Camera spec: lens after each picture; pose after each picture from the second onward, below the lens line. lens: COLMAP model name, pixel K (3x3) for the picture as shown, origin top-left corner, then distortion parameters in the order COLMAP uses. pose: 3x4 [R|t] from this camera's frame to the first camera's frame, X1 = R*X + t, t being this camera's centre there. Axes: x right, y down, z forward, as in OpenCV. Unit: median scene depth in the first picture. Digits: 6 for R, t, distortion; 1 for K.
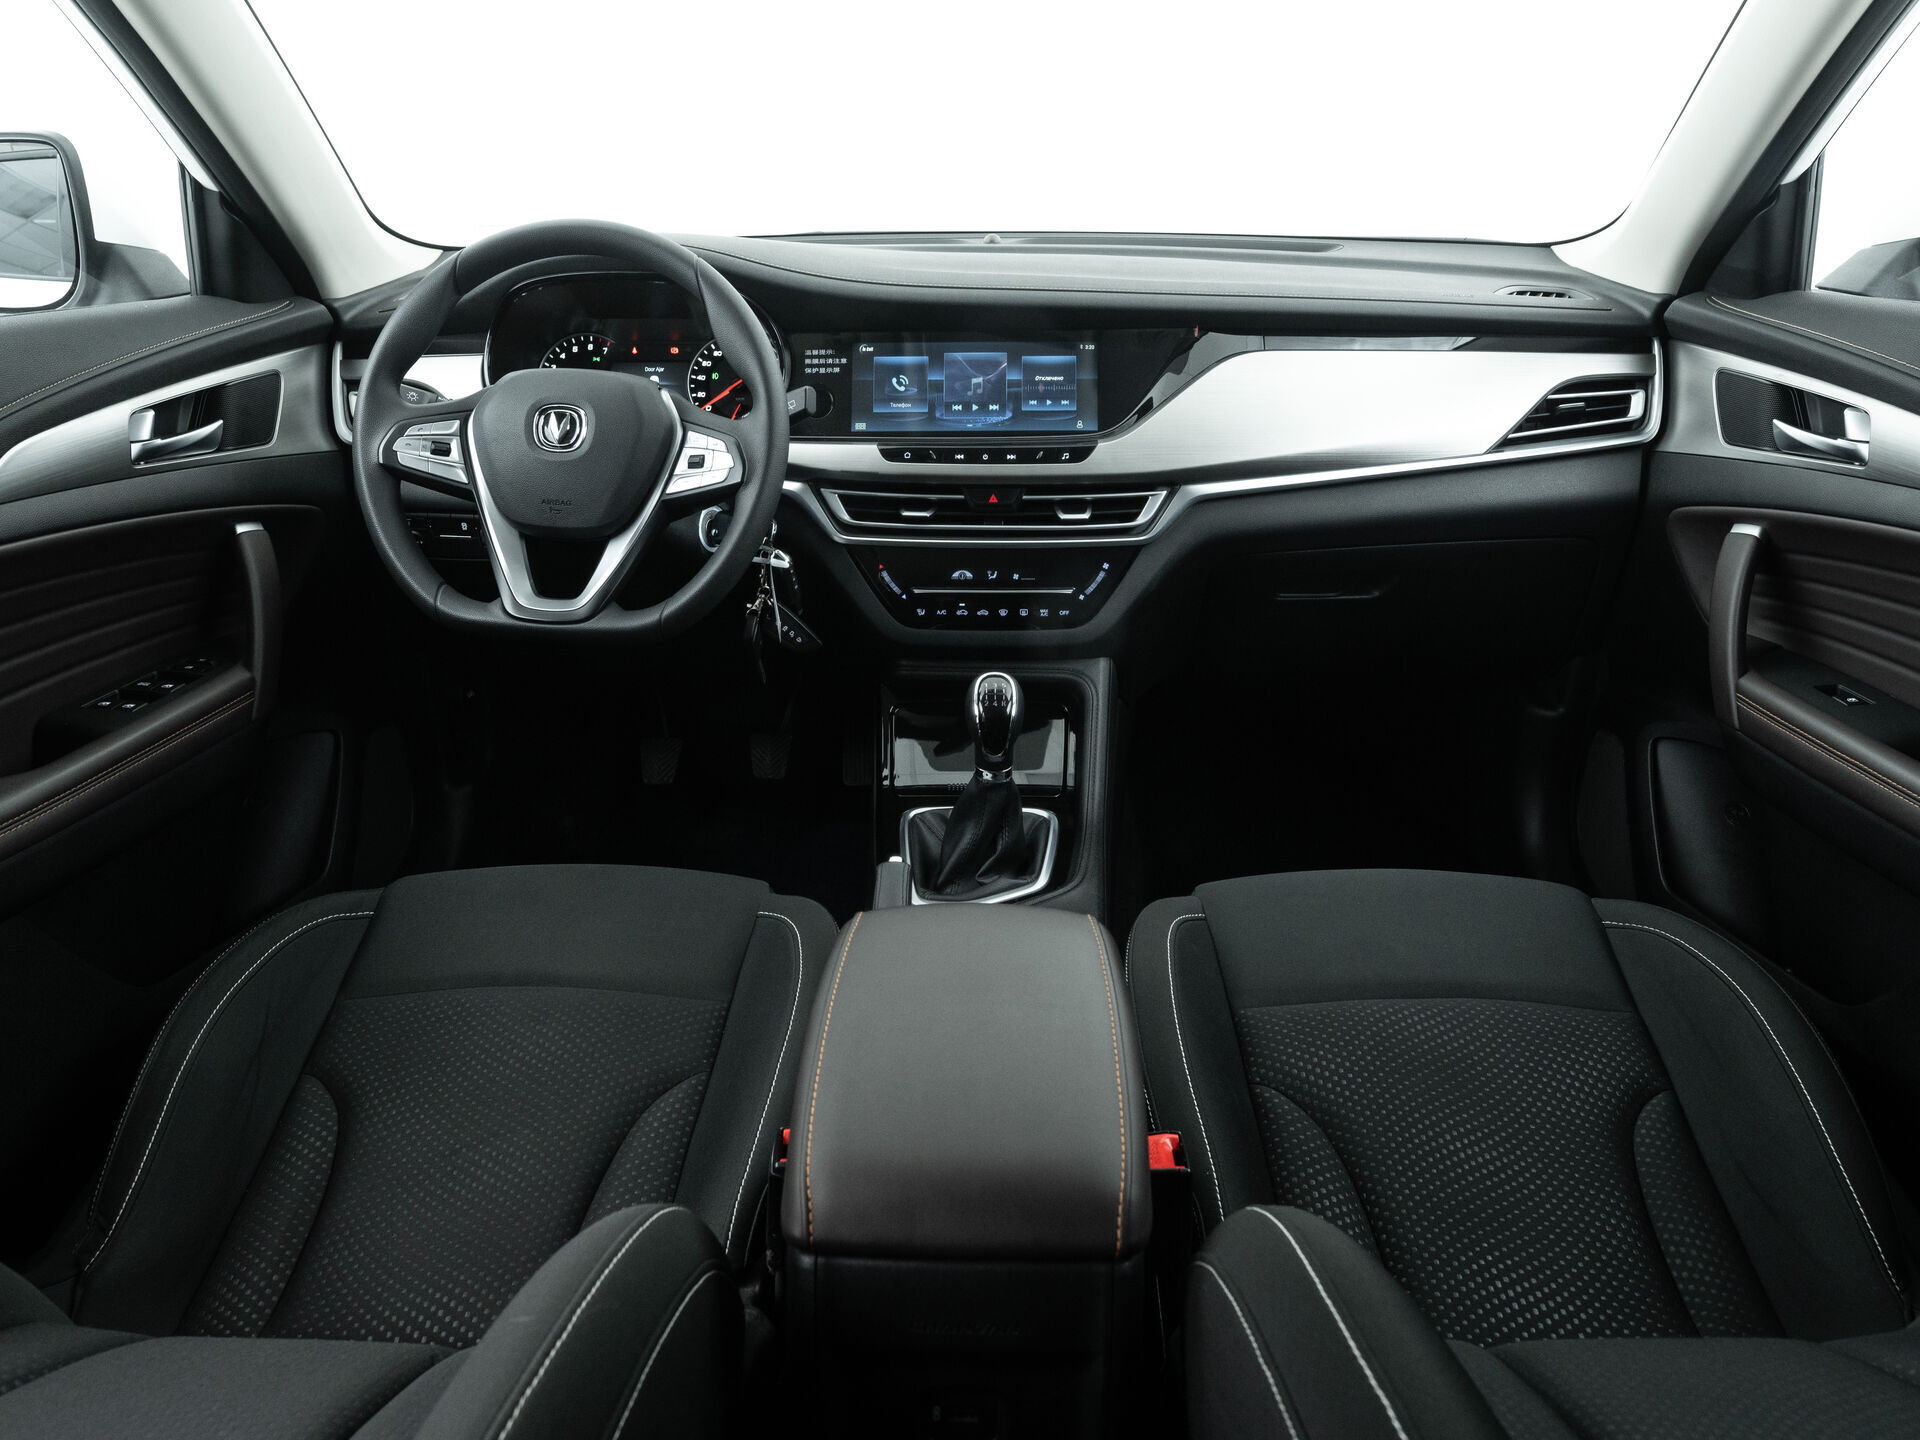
lens RADIAL K [[1307.3, 0, 971.1], [0, 1307.3, 727.2], [0, 0, 1]] dist [-0.023994, -0.003203]
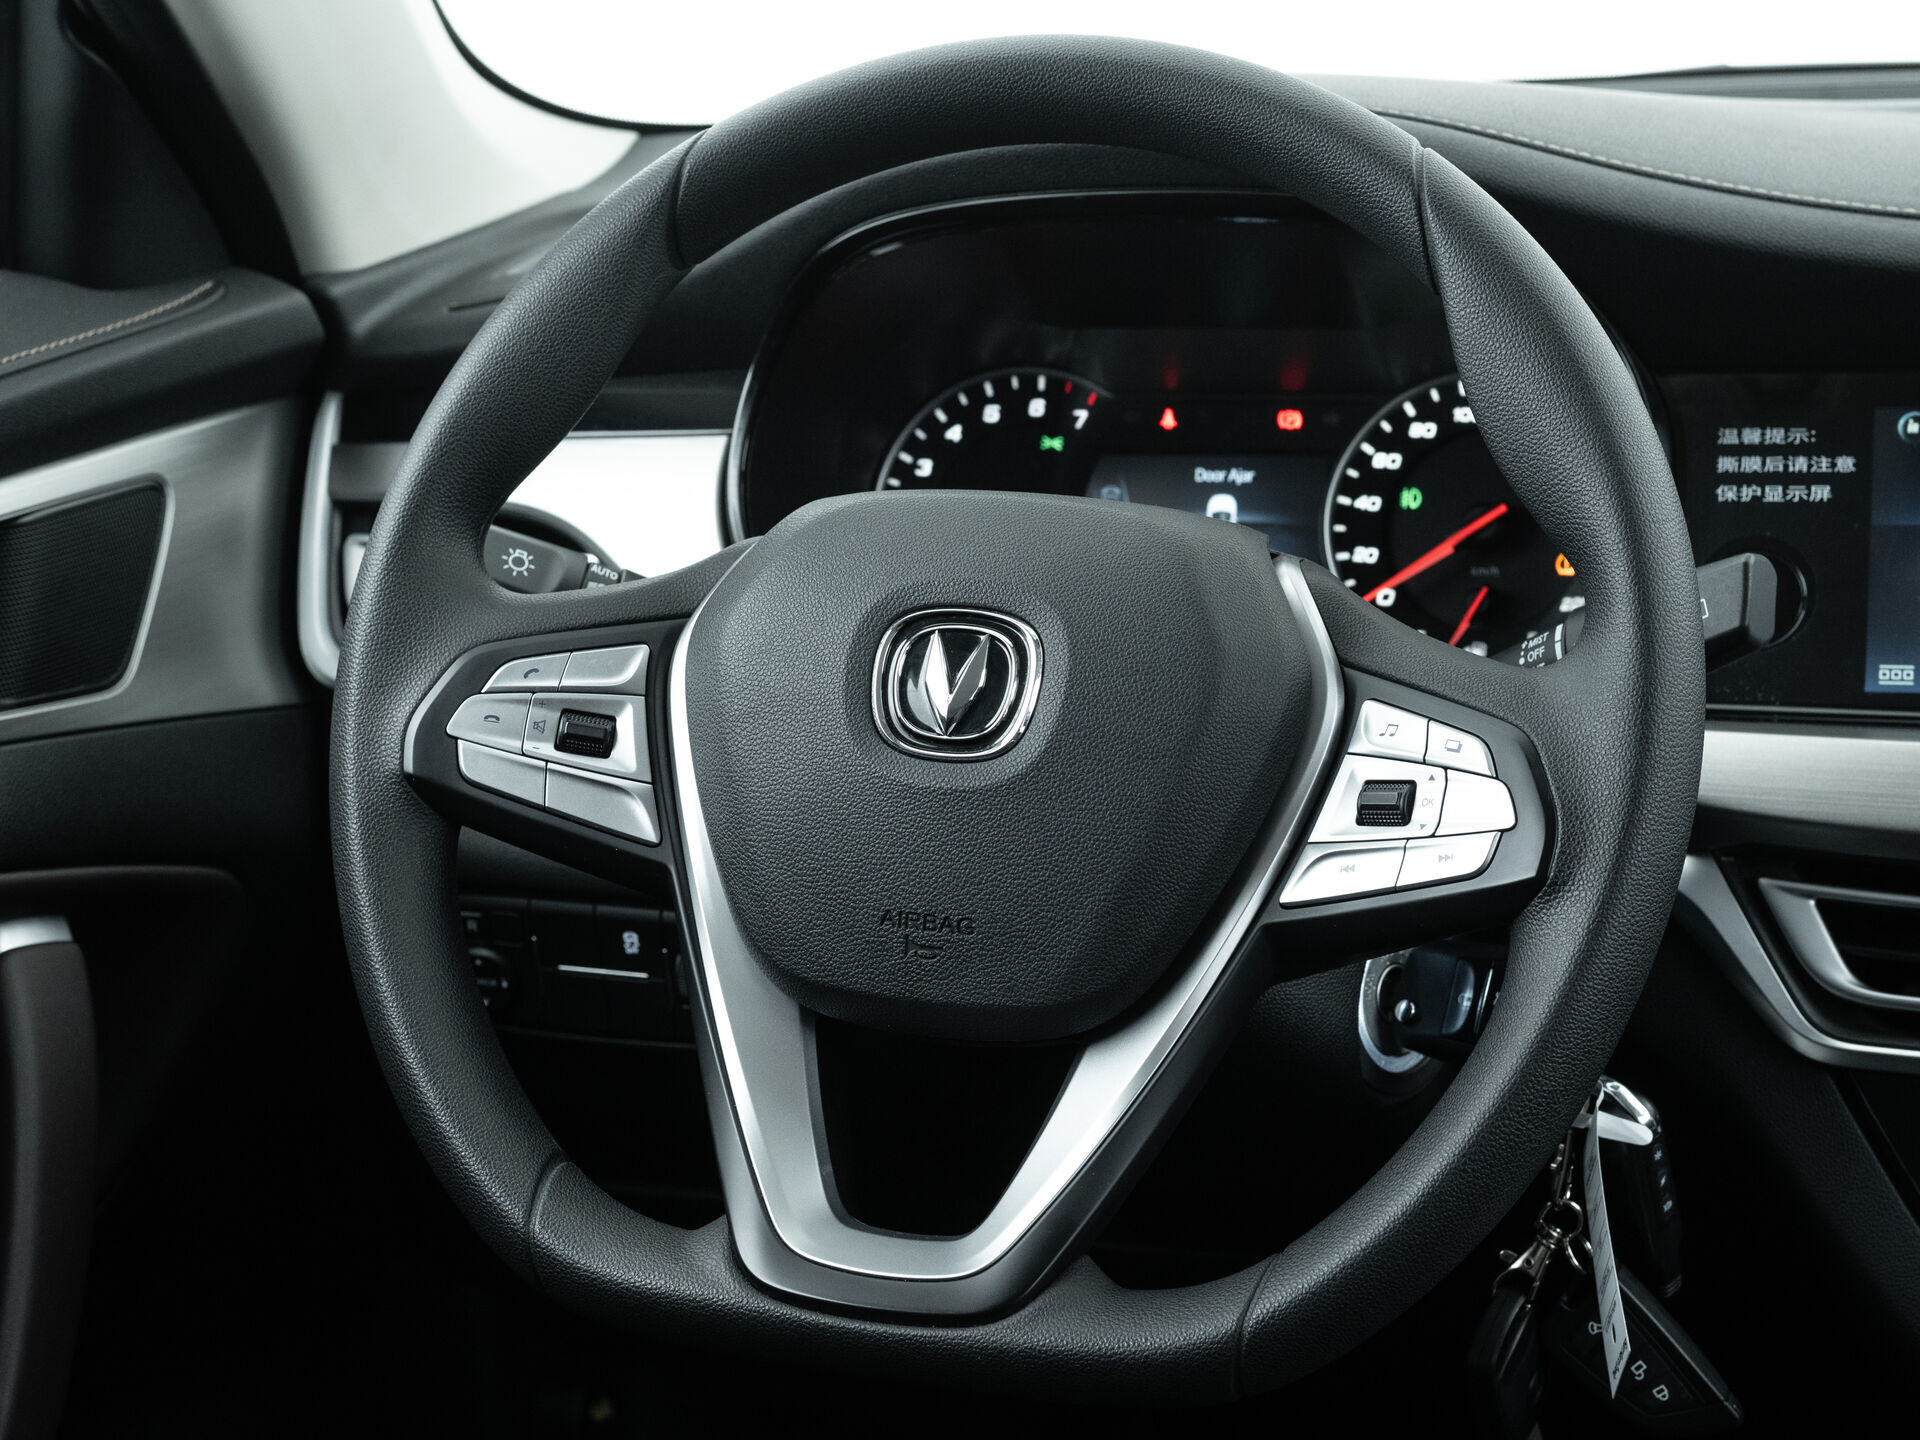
lens RADIAL K [[3548.2, 0, 914.4], [0, 3548.2, 761.6], [0, 0, 1]] dist [-0.141248, 0.000000]
pose [[0.959910, 0.029011, -0.278804, -0.077479], [-0.075474, 0.984647, -0.157397, -0.067255], [0.269958, 0.172129, 0.947362, 0.175697]]
